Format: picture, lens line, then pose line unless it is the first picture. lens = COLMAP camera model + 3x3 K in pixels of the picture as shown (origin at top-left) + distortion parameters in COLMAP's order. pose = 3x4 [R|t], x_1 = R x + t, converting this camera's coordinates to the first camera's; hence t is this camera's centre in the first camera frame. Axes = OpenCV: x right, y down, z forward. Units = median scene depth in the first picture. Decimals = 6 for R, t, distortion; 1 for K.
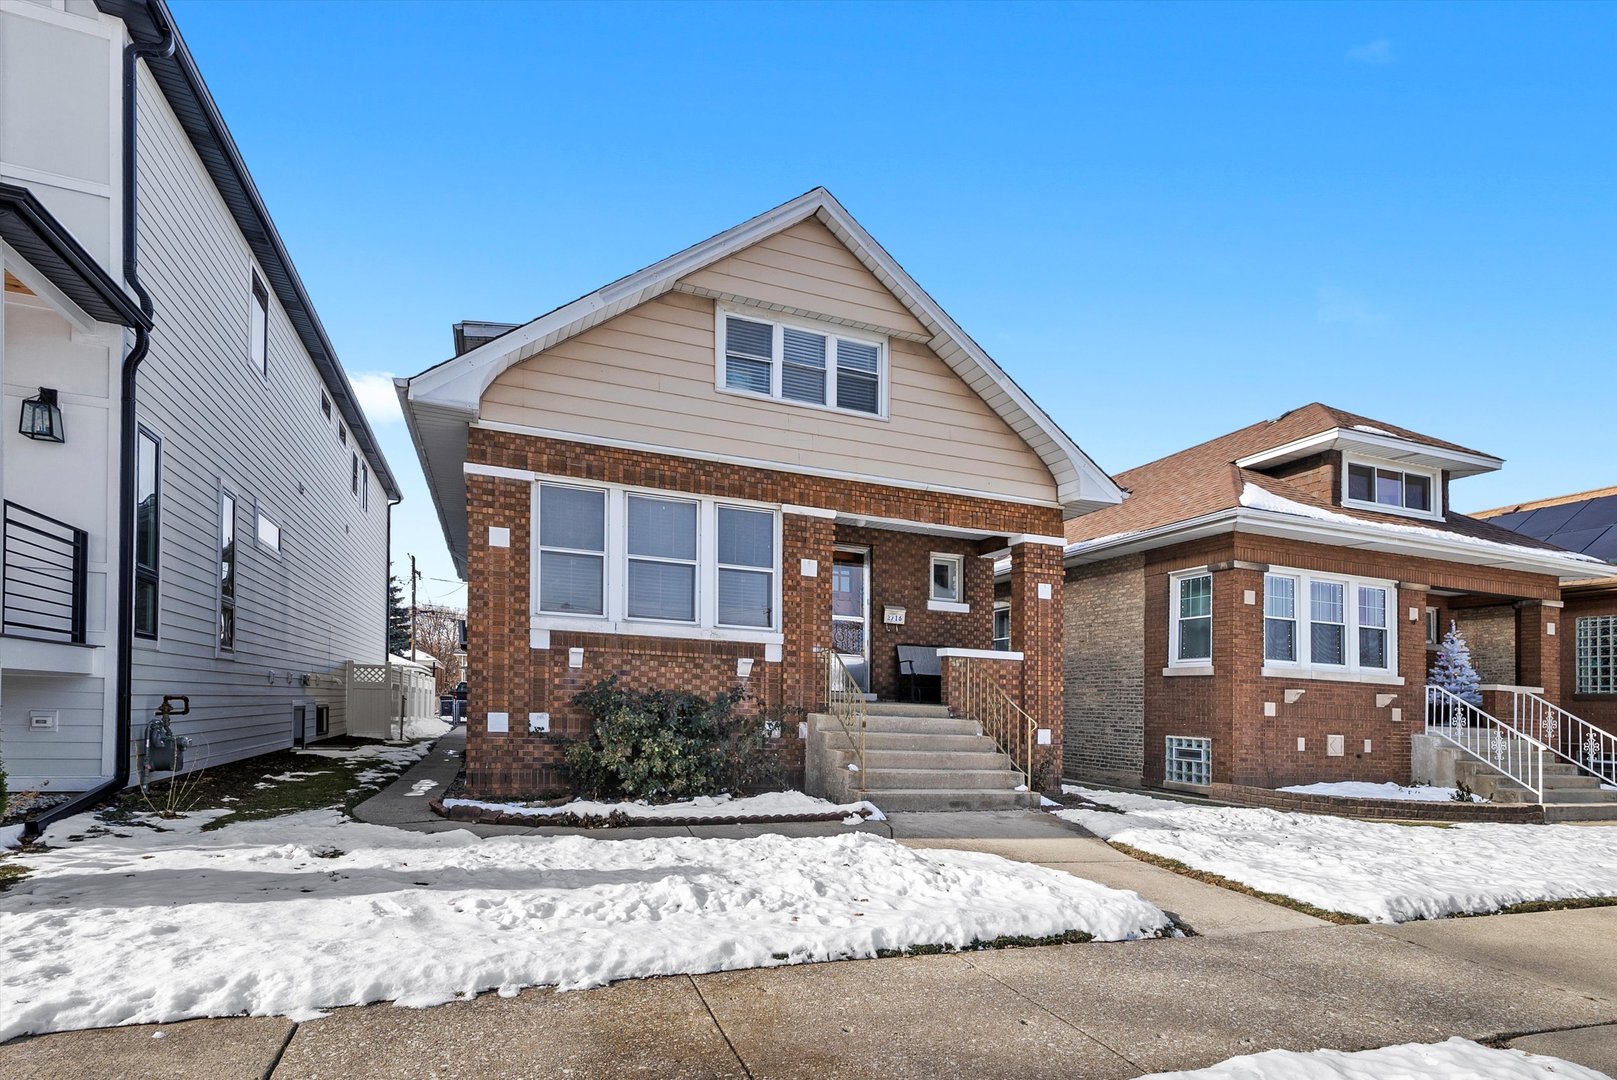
lens RADIAL K [[782.2, 0, 810.2], [0, 782.2, 750.2], [0, 0, 1]] dist [0.006960, 0.001385]
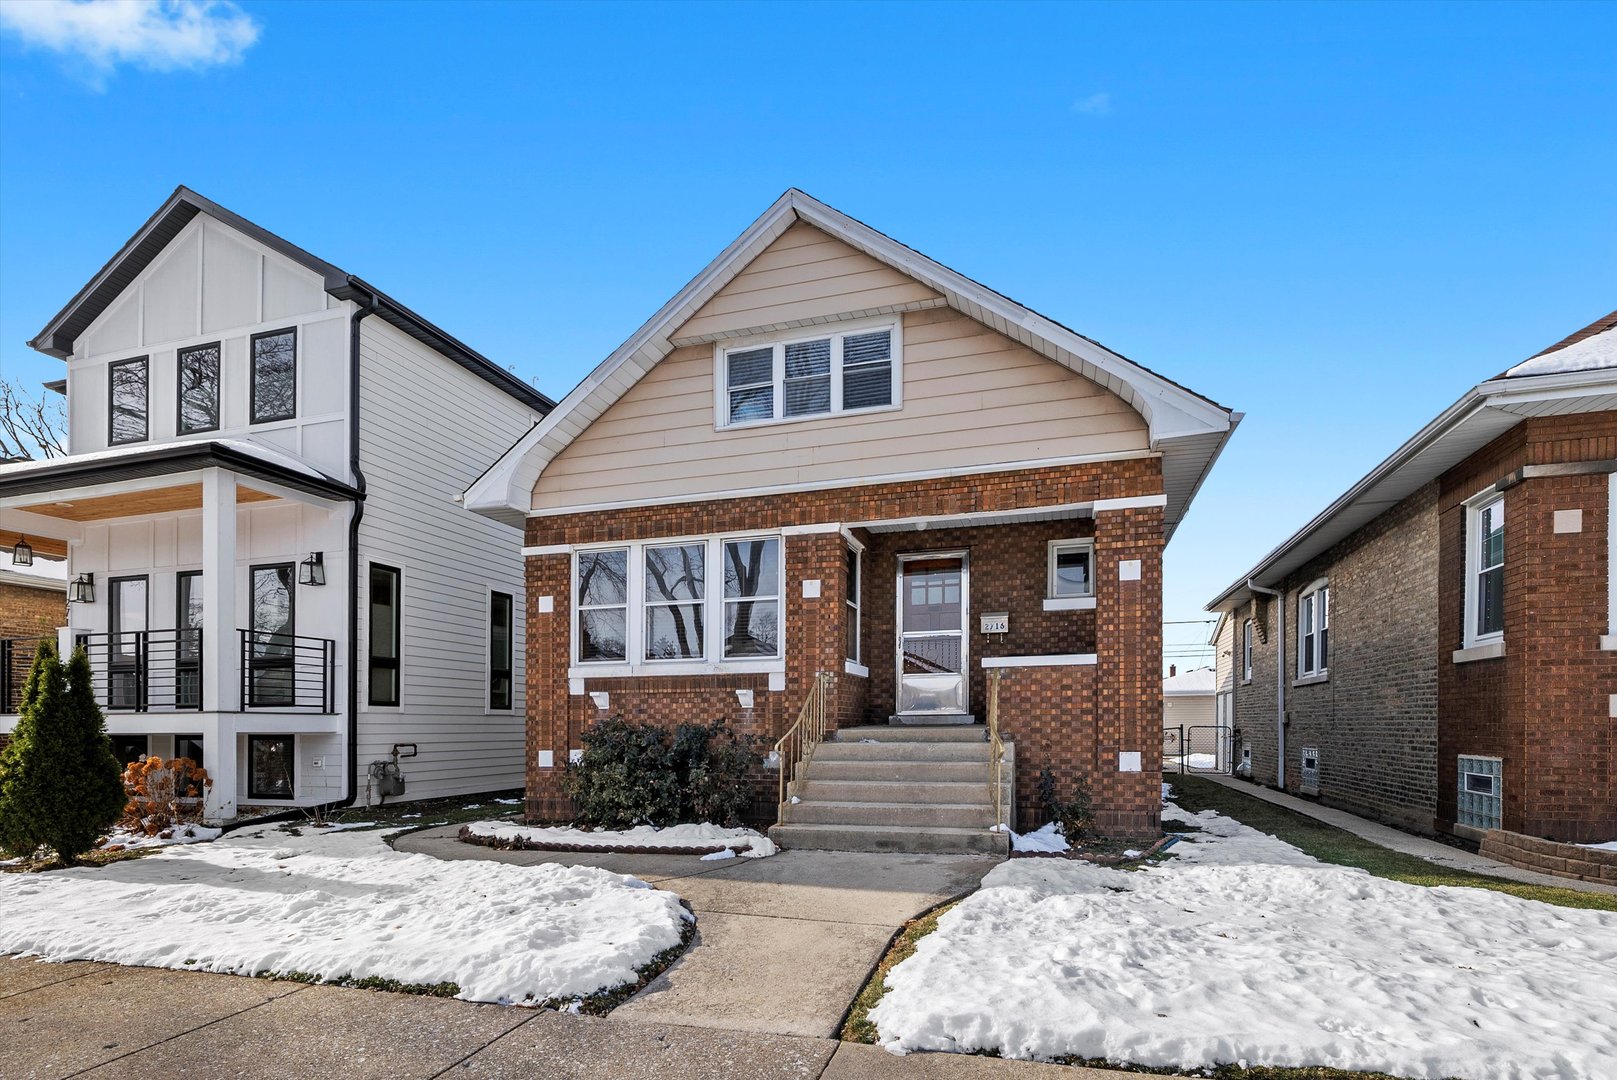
lens RADIAL K [[773.0, 0, 794.3], [0, 773.0, 782.7], [0, 0, 1]] dist [-0.001249, 0.000196]
pose [[0.815214, -0.001200, -0.579159, 0.530117], [0.005227, 0.999972, 0.005285, -0.002972], [0.579137, -0.007336, 0.815197, 0.224330]]
